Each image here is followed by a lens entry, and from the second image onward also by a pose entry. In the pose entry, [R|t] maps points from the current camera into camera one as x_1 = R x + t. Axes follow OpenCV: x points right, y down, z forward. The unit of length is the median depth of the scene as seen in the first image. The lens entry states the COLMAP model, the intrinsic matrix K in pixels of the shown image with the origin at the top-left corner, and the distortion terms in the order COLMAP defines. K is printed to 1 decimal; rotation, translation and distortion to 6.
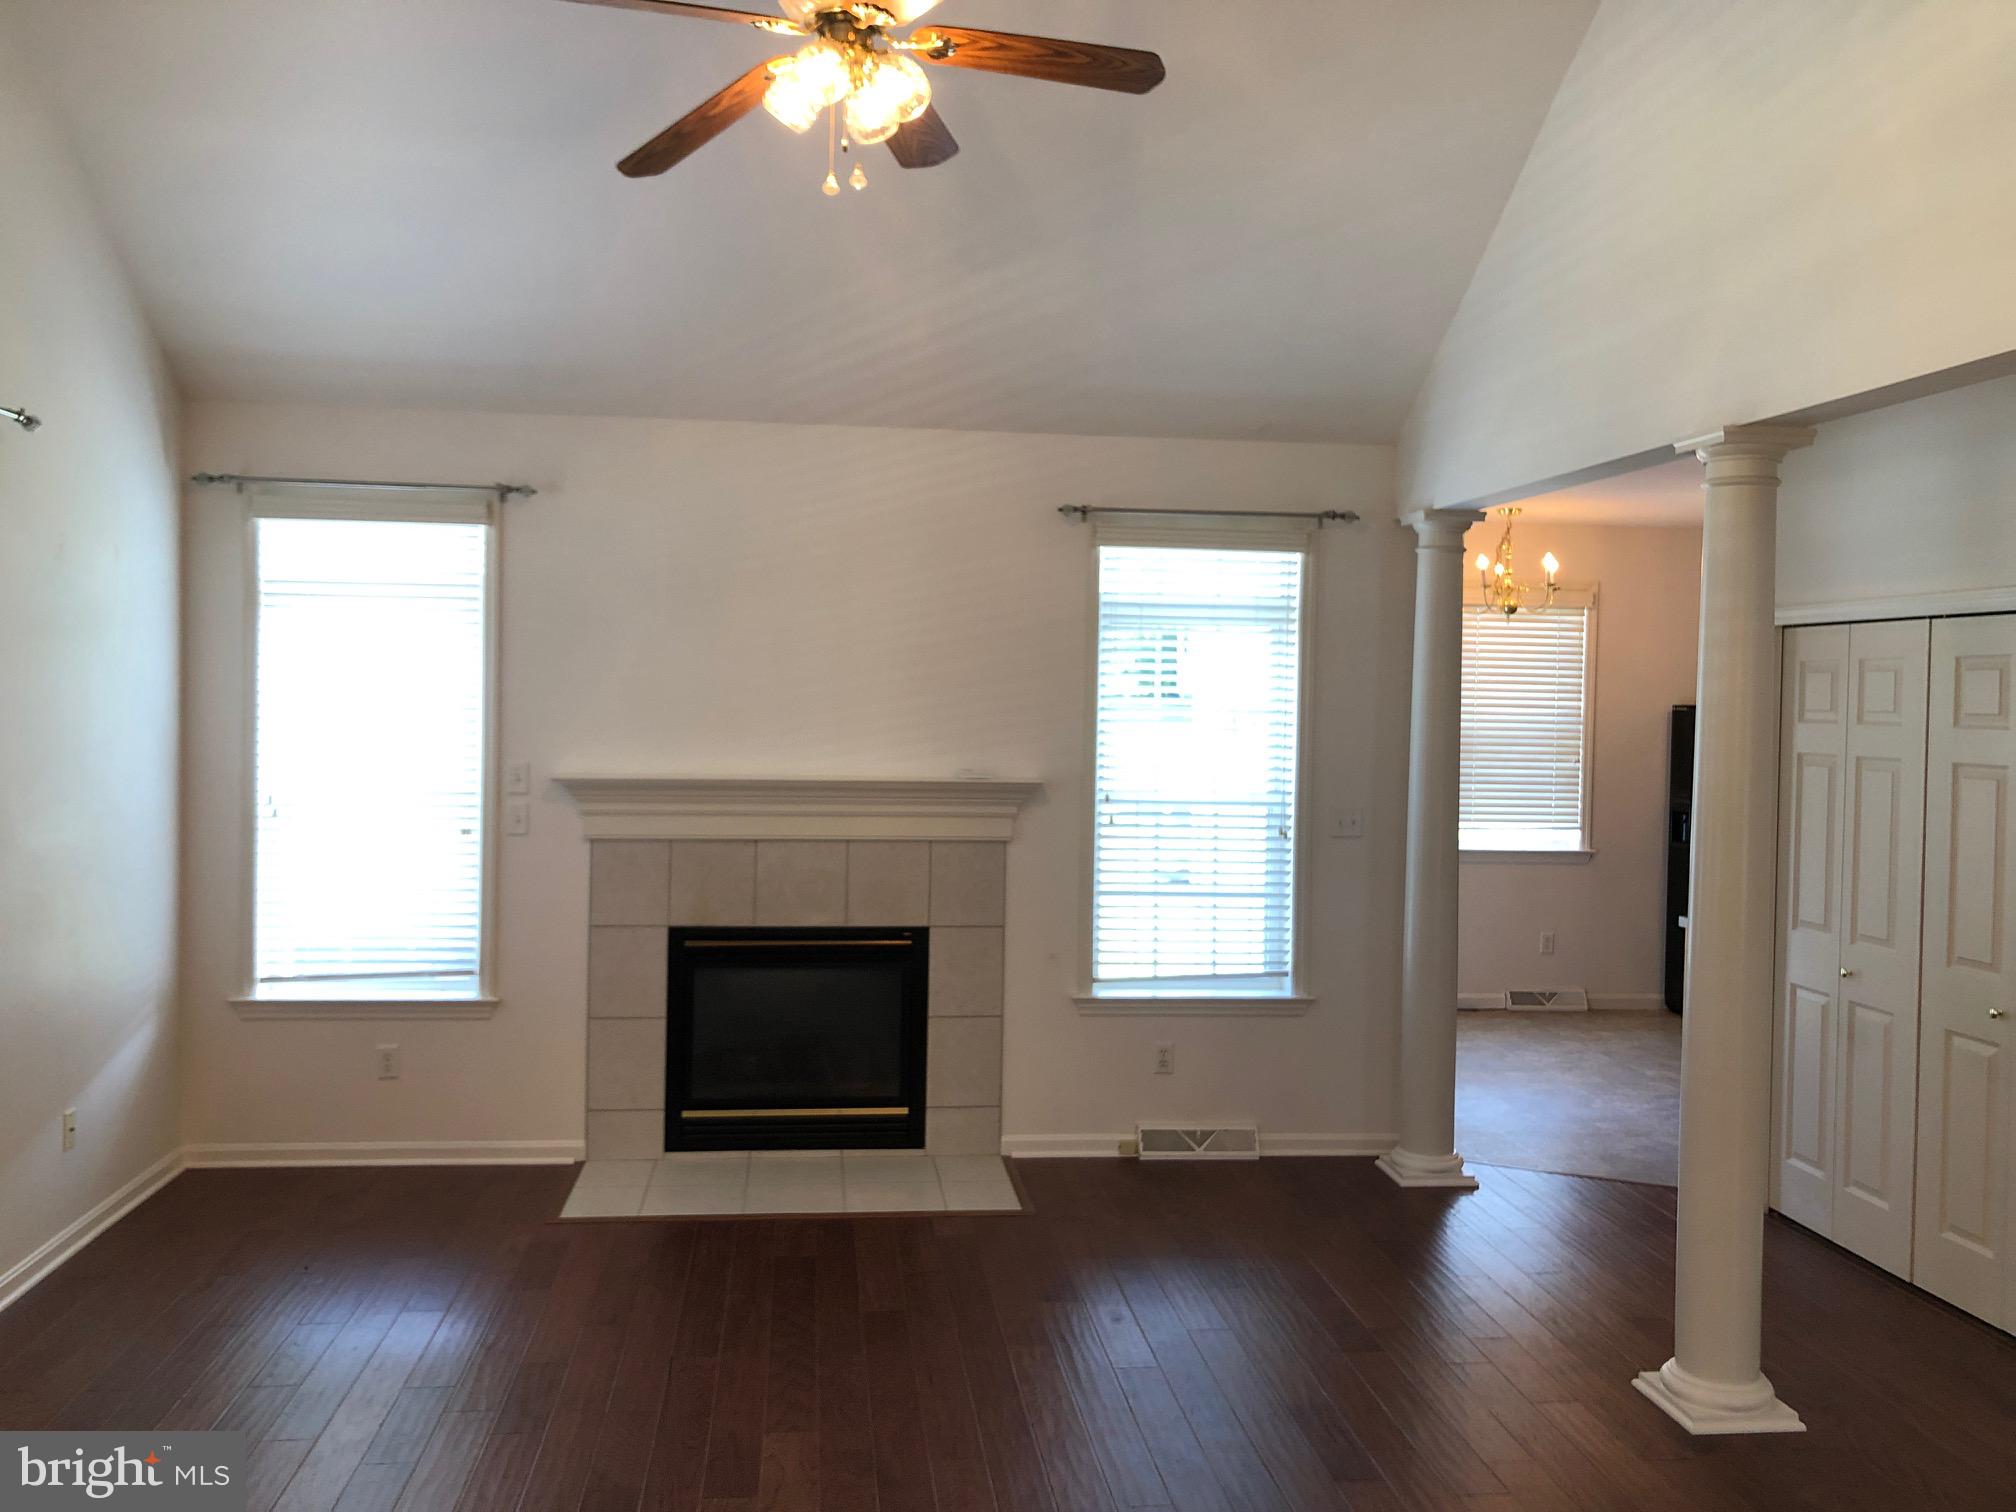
lens RADIAL K [[1647.7, 0, 982.2], [0, 1647.7, 752.7], [0, 0, 1]] dist [0.143678, -0.194883]
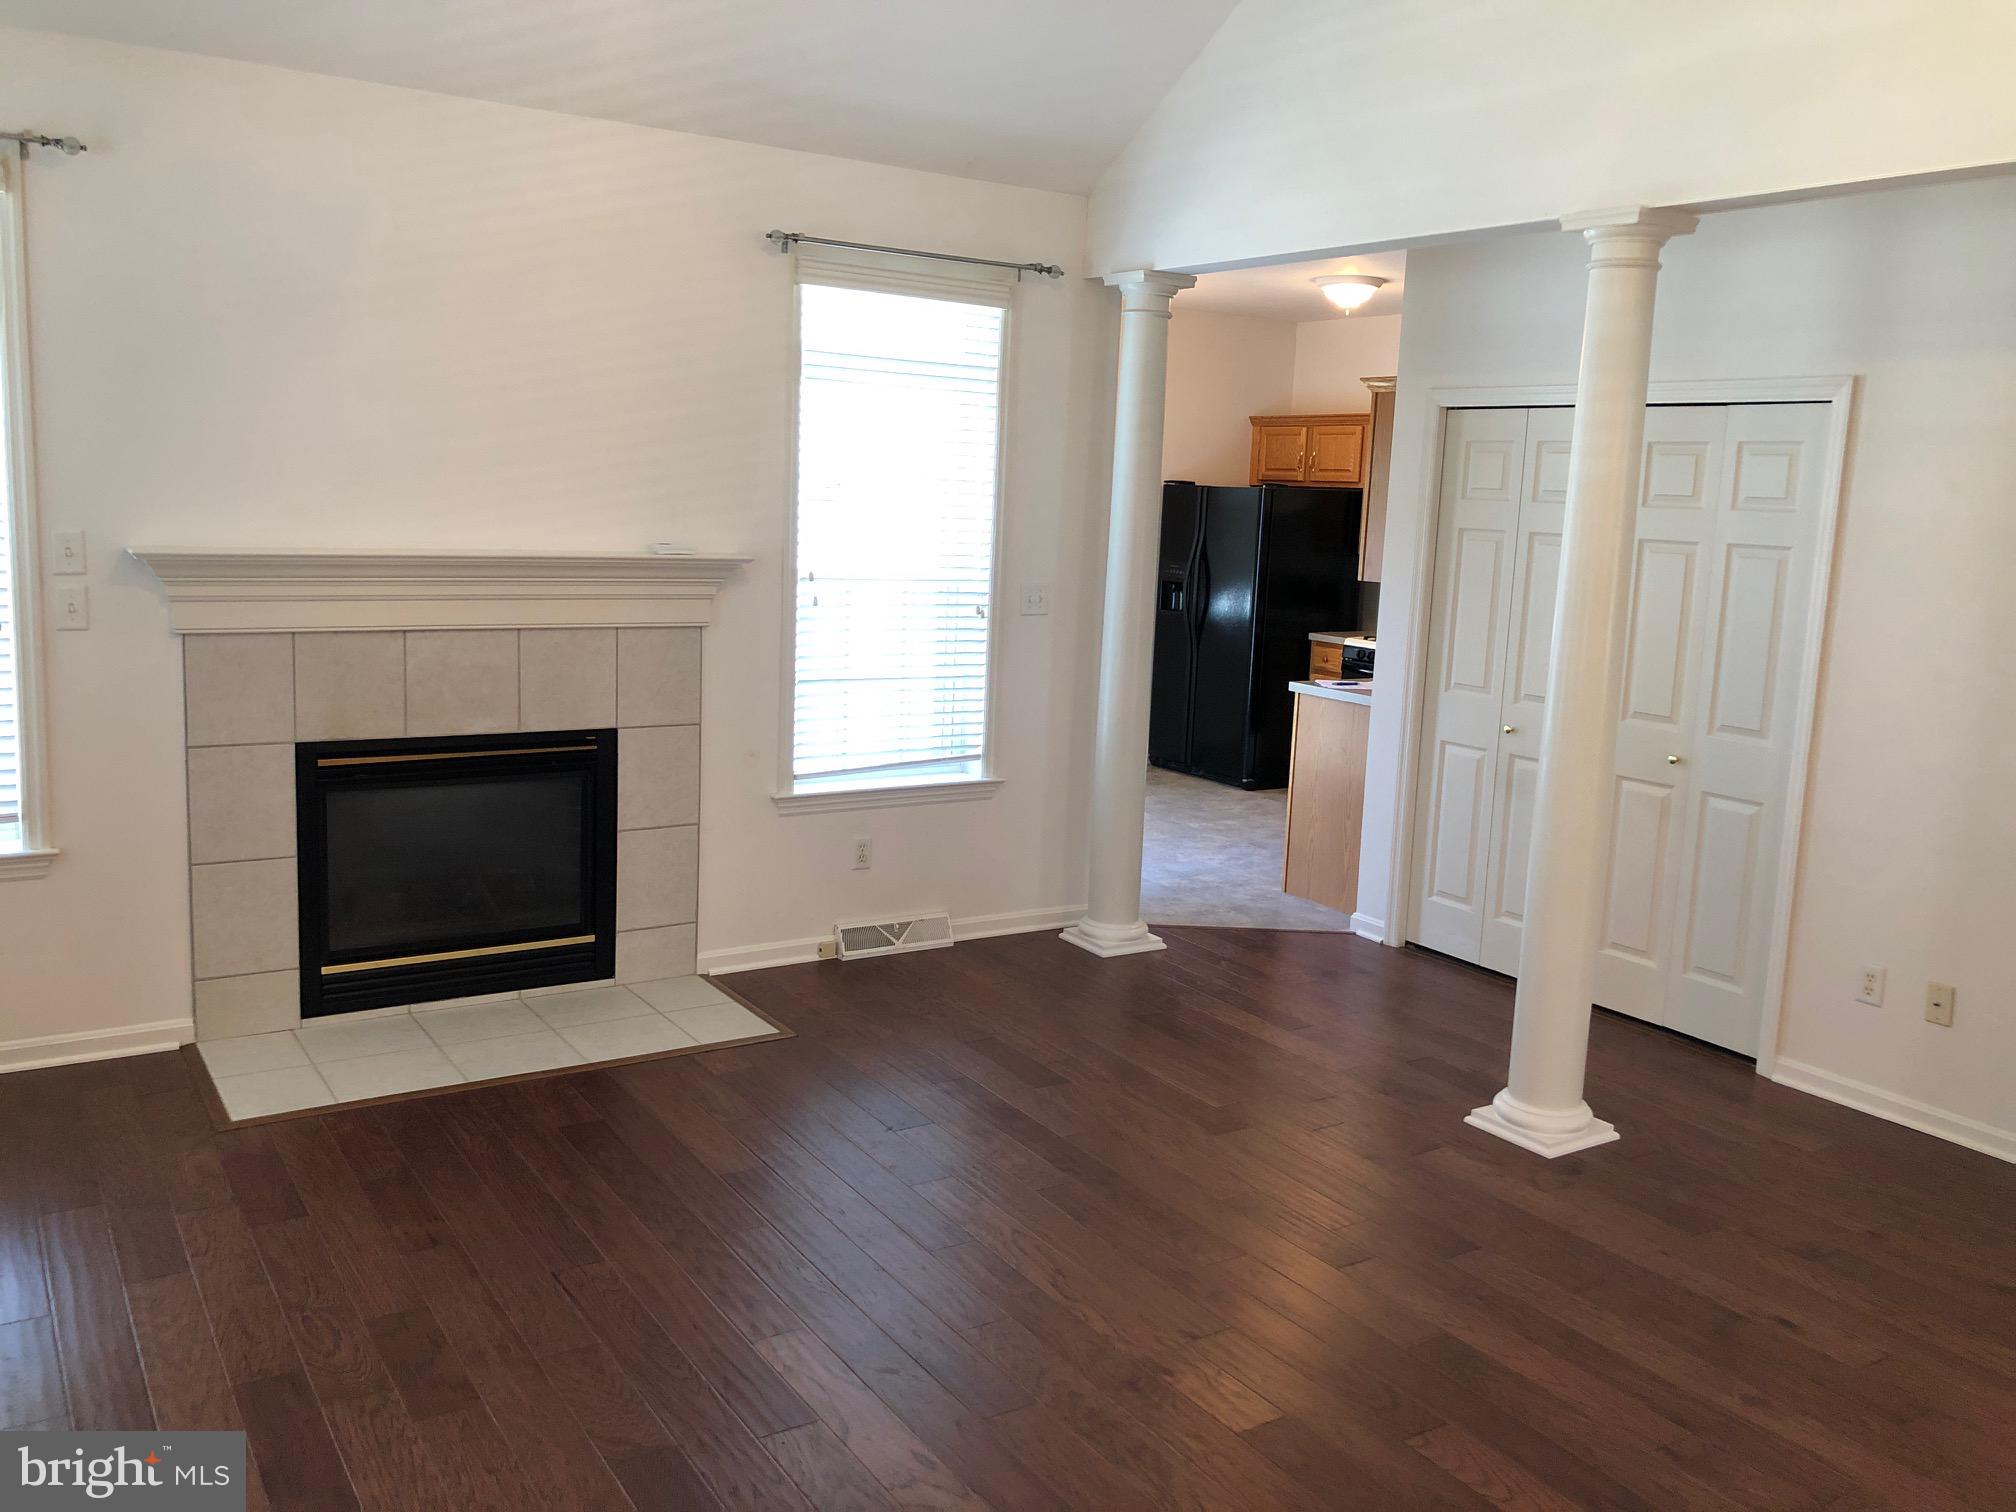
lens RADIAL K [[1647.7, 0, 982.2], [0, 1647.7, 752.7], [0, 0, 1]] dist [0.143678, -0.194883]
pose [[0.896796, -0.054937, 0.439021, -0.242299], [-0.008829, 0.989842, 0.141899, -0.006134], [-0.442357, -0.131130, 0.887201, 0.148353]]
